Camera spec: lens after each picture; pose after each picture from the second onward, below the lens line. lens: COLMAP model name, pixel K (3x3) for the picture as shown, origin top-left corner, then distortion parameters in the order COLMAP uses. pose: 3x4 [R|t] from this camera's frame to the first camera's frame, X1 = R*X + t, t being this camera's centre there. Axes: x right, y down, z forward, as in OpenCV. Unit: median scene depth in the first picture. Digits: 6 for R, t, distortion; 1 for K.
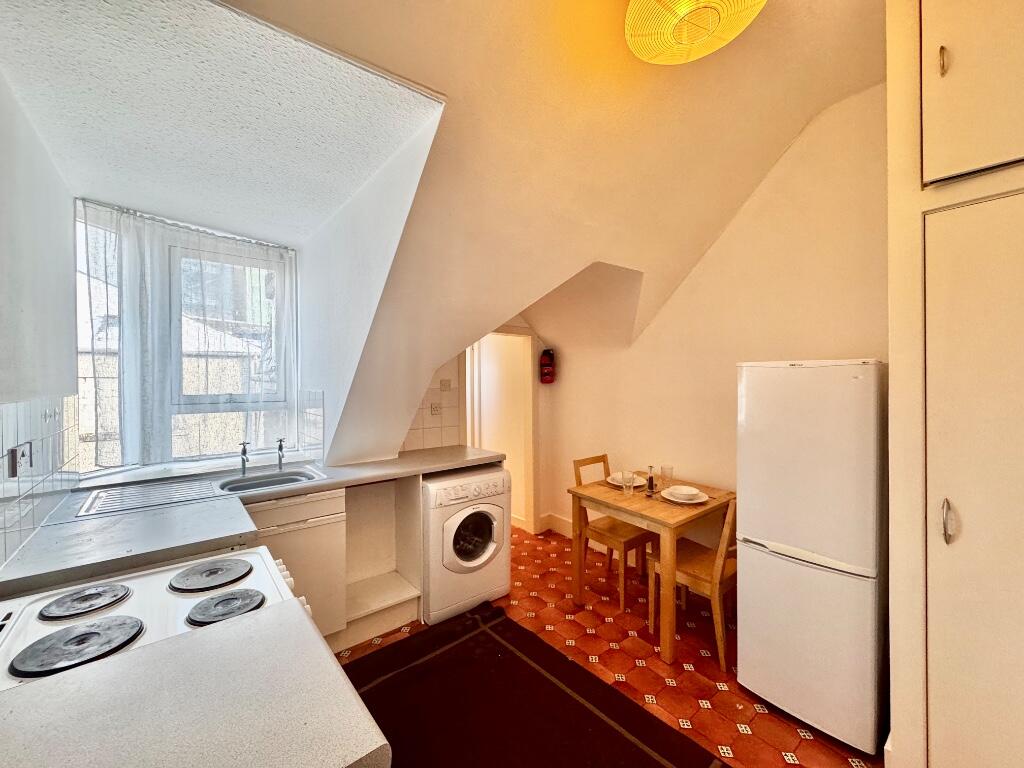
lens RADIAL K [[404.0, 0, 514.4], [0, 404.0, 379.4], [0, 0, 1]] dist [-0.003793, 0.000079]
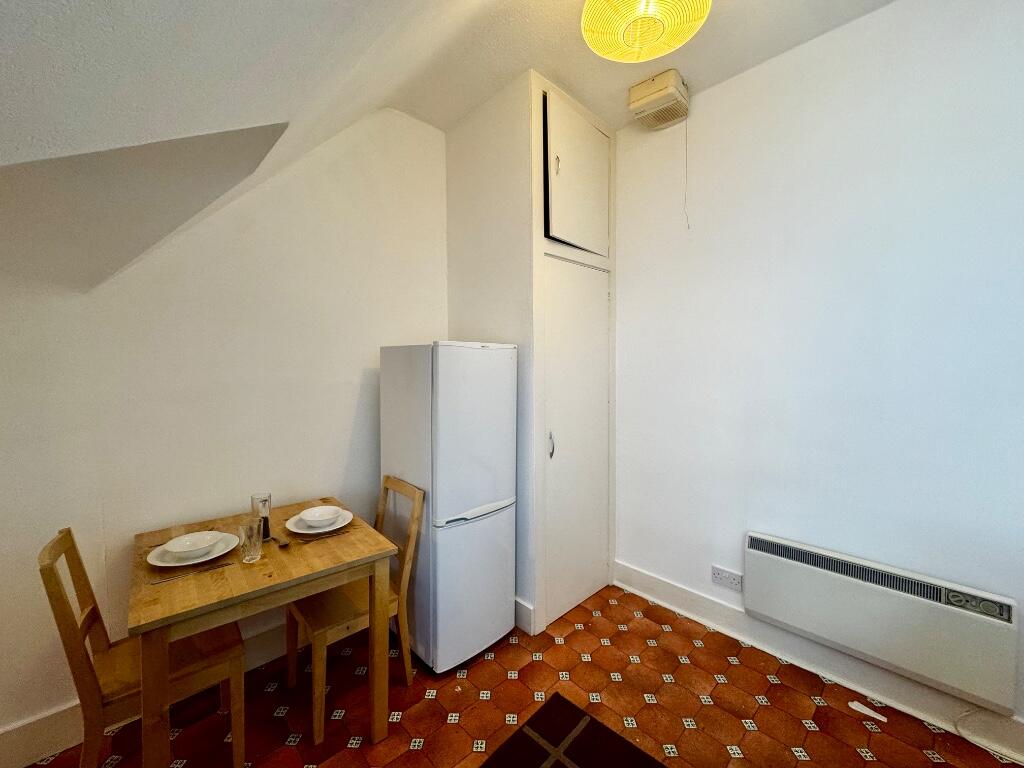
lens RADIAL K [[404.0, 0, 512.0], [0, 404.0, 380.3], [0, 0, 1]] dist [-0.003793, 0.000079]
pose [[-0.086094, -0.030638, 0.995816, -0.299542], [0.002627, 0.999517, 0.030979, 0.015822], [-0.996284, 0.005283, -0.085971, 0.681328]]
